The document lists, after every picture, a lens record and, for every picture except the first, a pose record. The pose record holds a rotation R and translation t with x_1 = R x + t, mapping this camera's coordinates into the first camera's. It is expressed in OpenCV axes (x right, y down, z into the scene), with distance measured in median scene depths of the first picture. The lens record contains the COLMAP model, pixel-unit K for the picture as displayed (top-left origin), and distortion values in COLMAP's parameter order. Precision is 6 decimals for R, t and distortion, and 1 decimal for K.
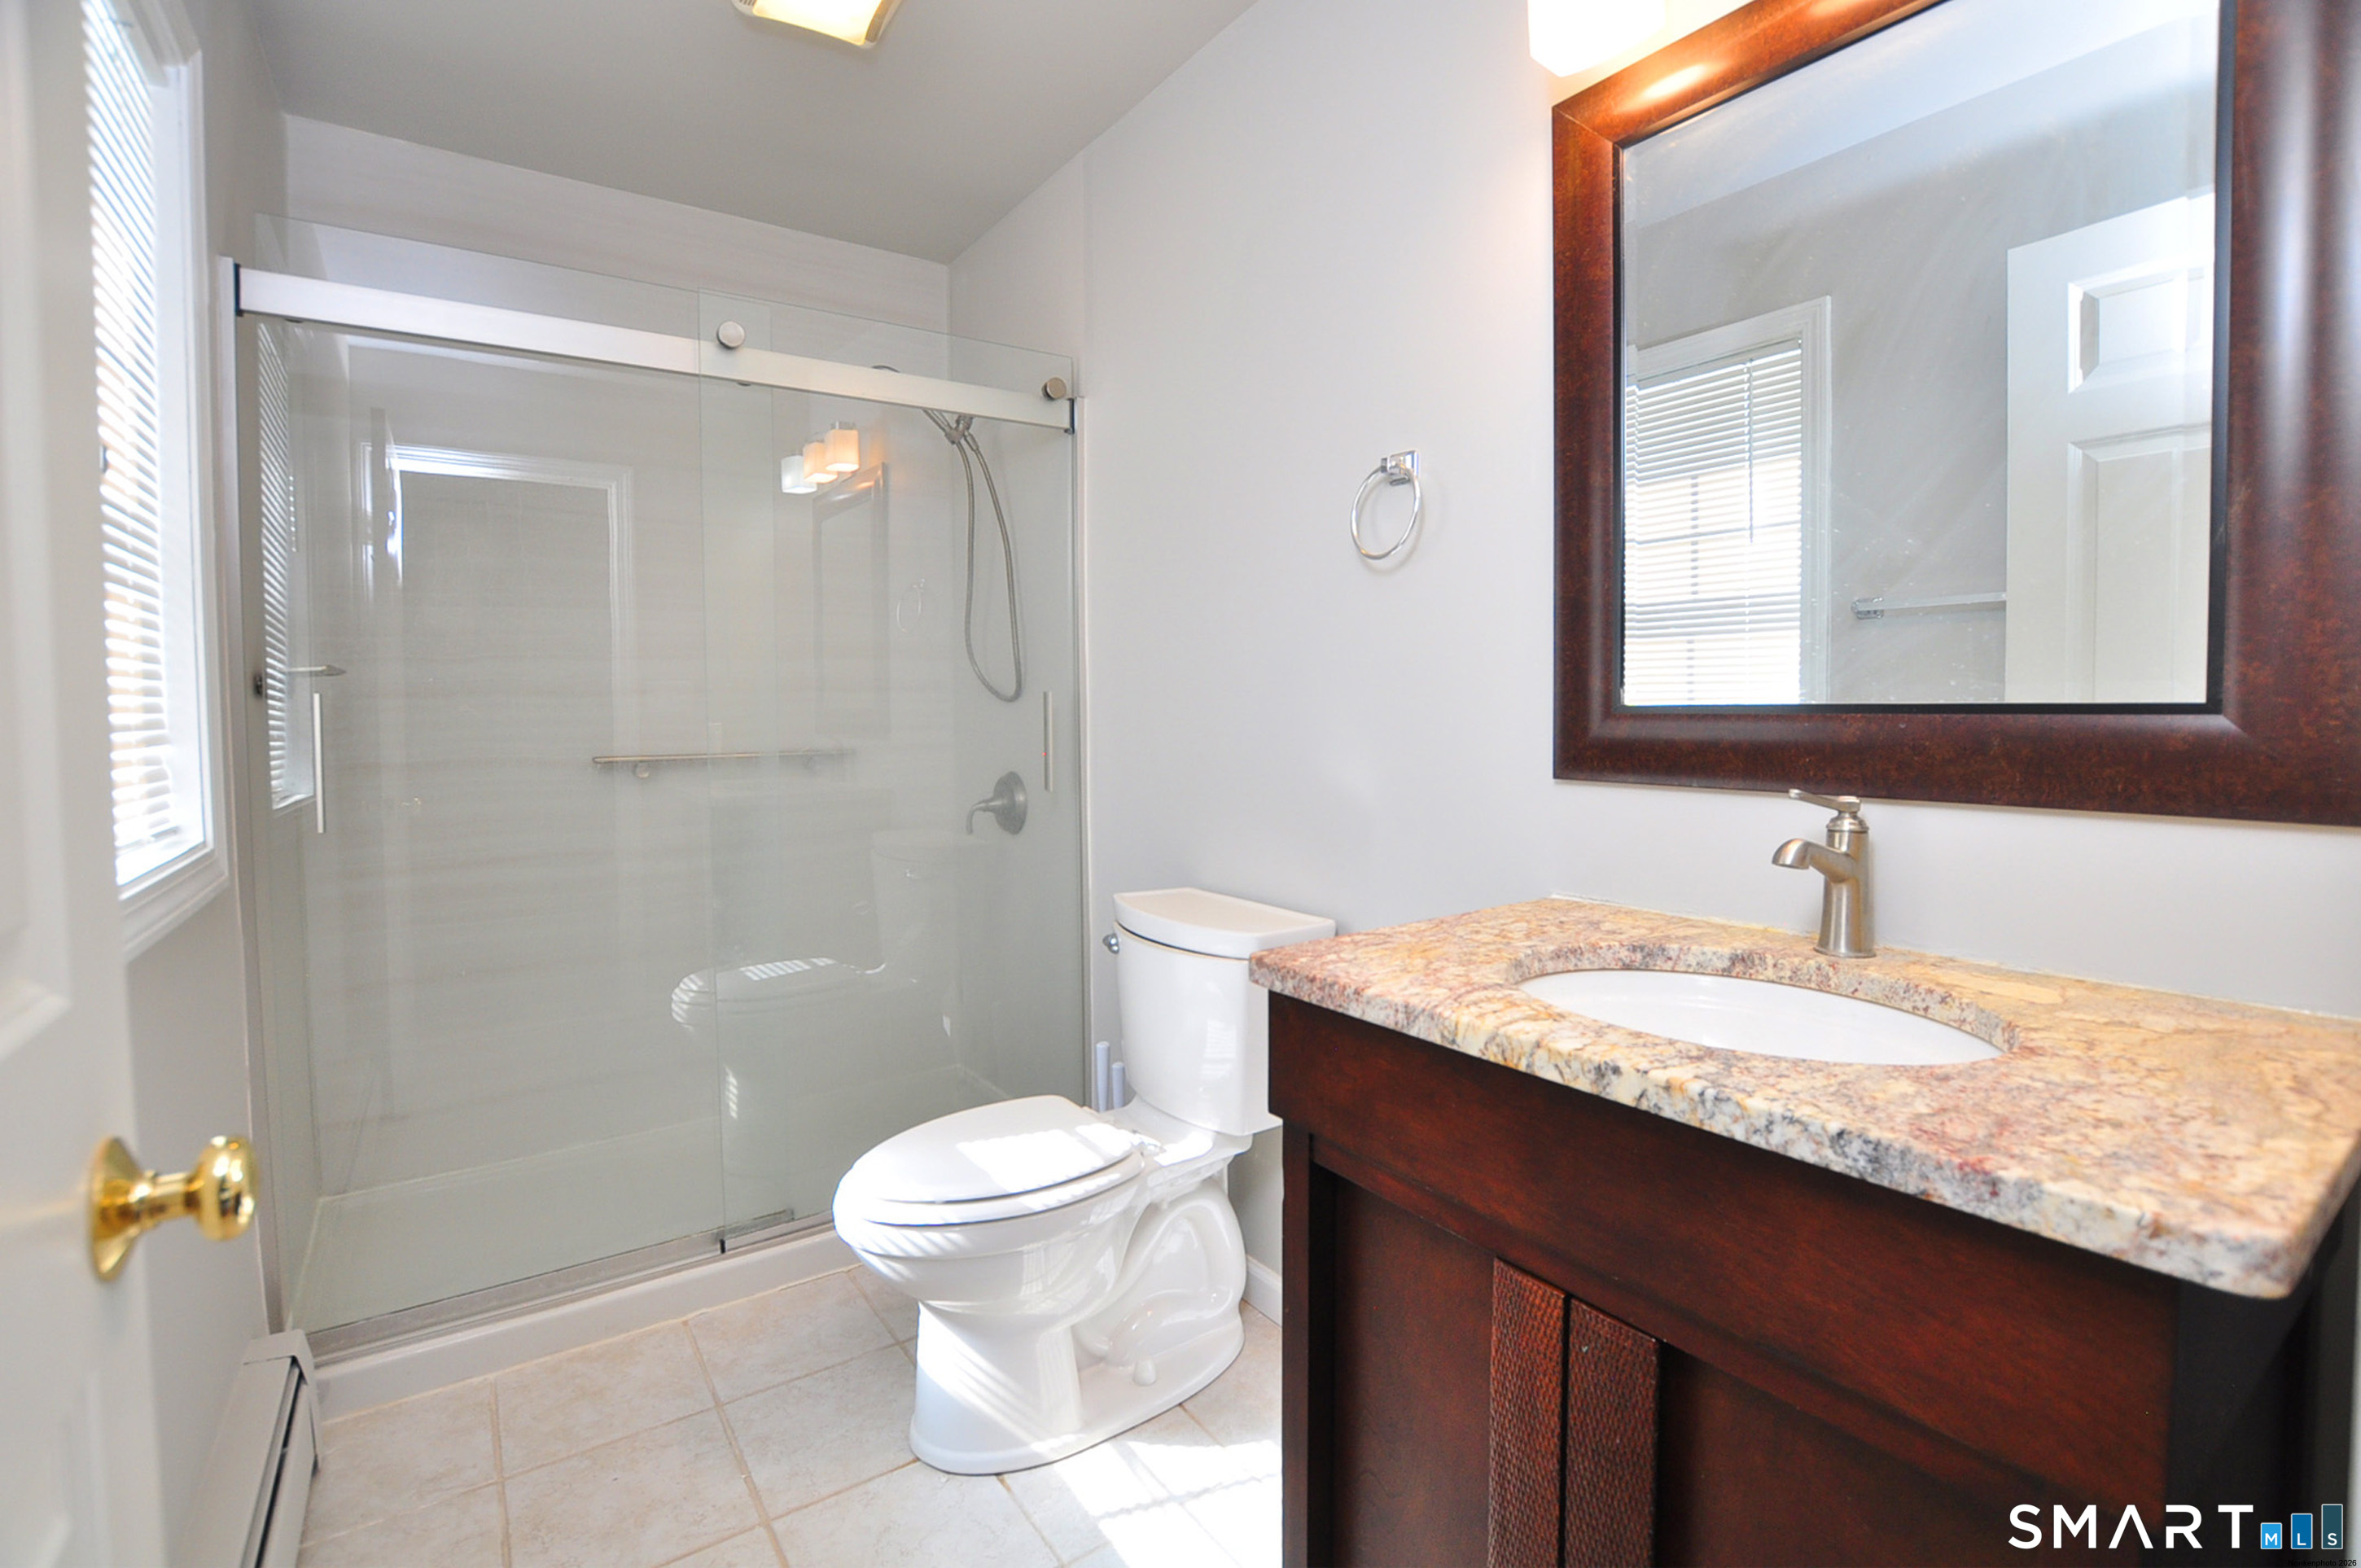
lens RADIAL K [[1005.8, 0, 1187.2], [0, 1005.8, 712.0], [0, 0, 1]] dist [-0.031524, 0.000227]
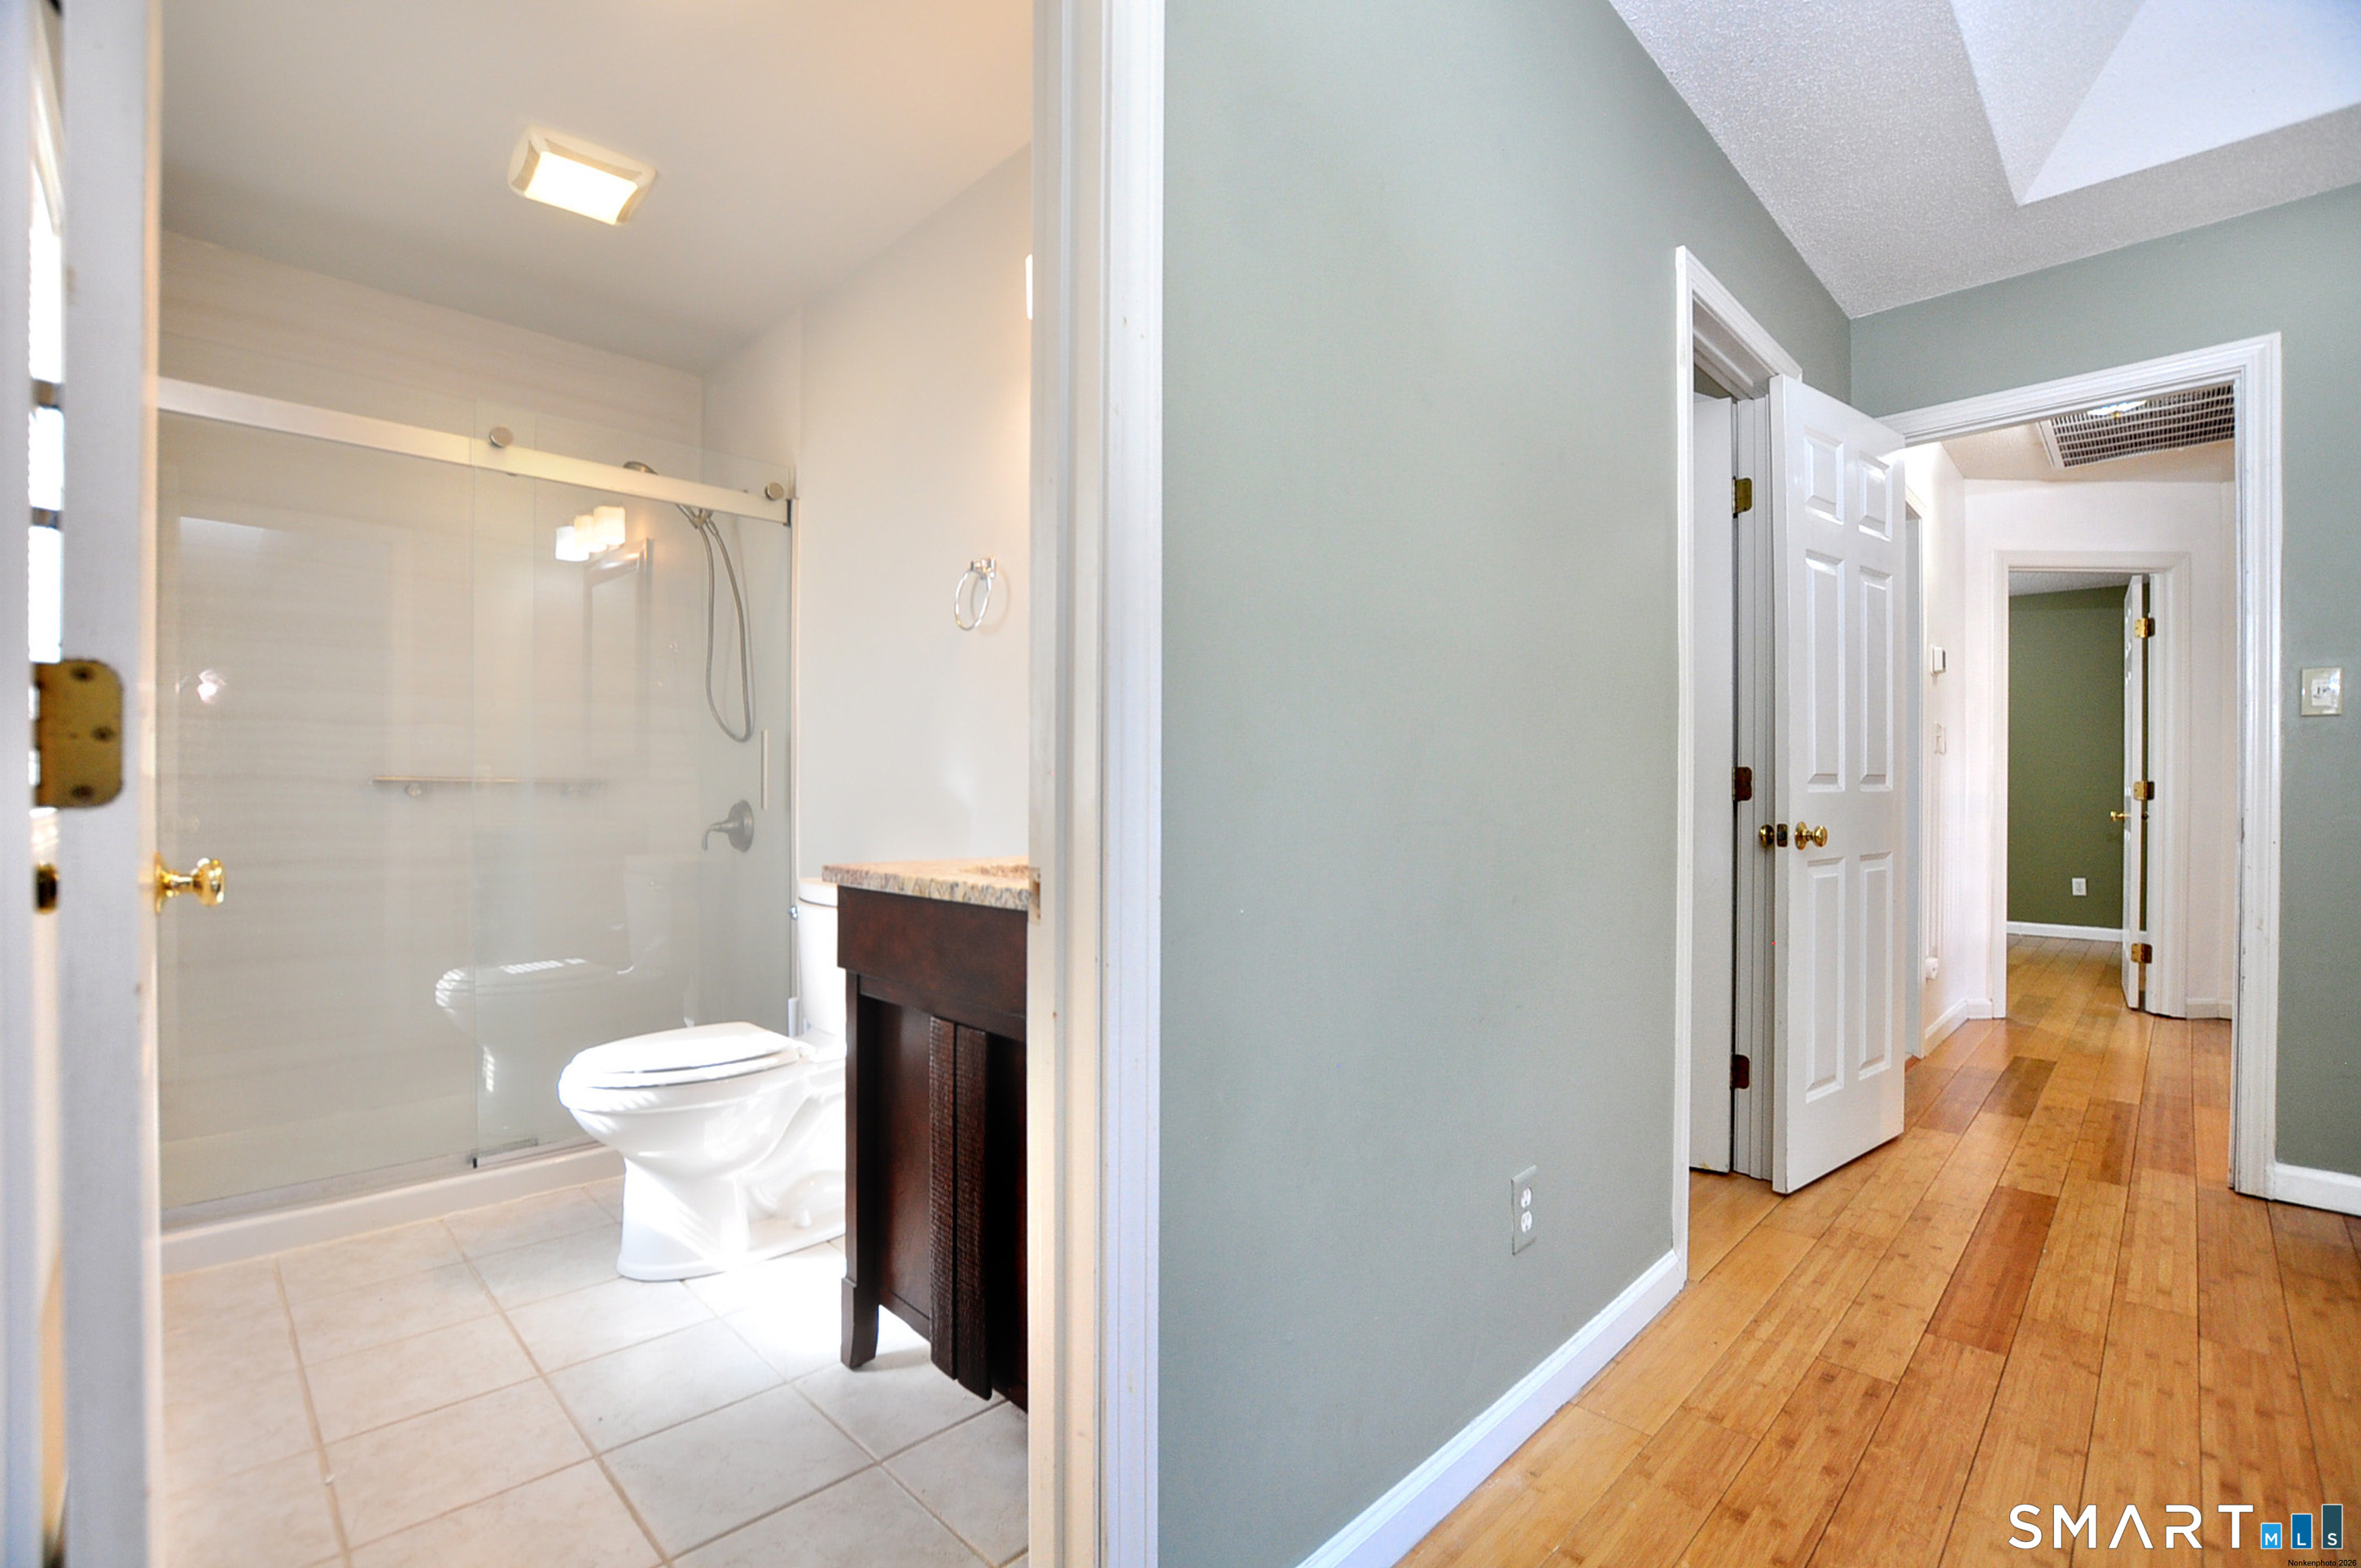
lens RADIAL K [[1040.5, 0, 1177.8], [0, 1040.5, 799.2], [0, 0, 1]] dist [-0.031179, 0.000440]
pose [[0.988810, 0.021096, 0.147680, 0.196273], [-0.020356, 0.999772, -0.006525, 0.068618], [-0.147784, 0.003446, 0.989014, -0.385265]]
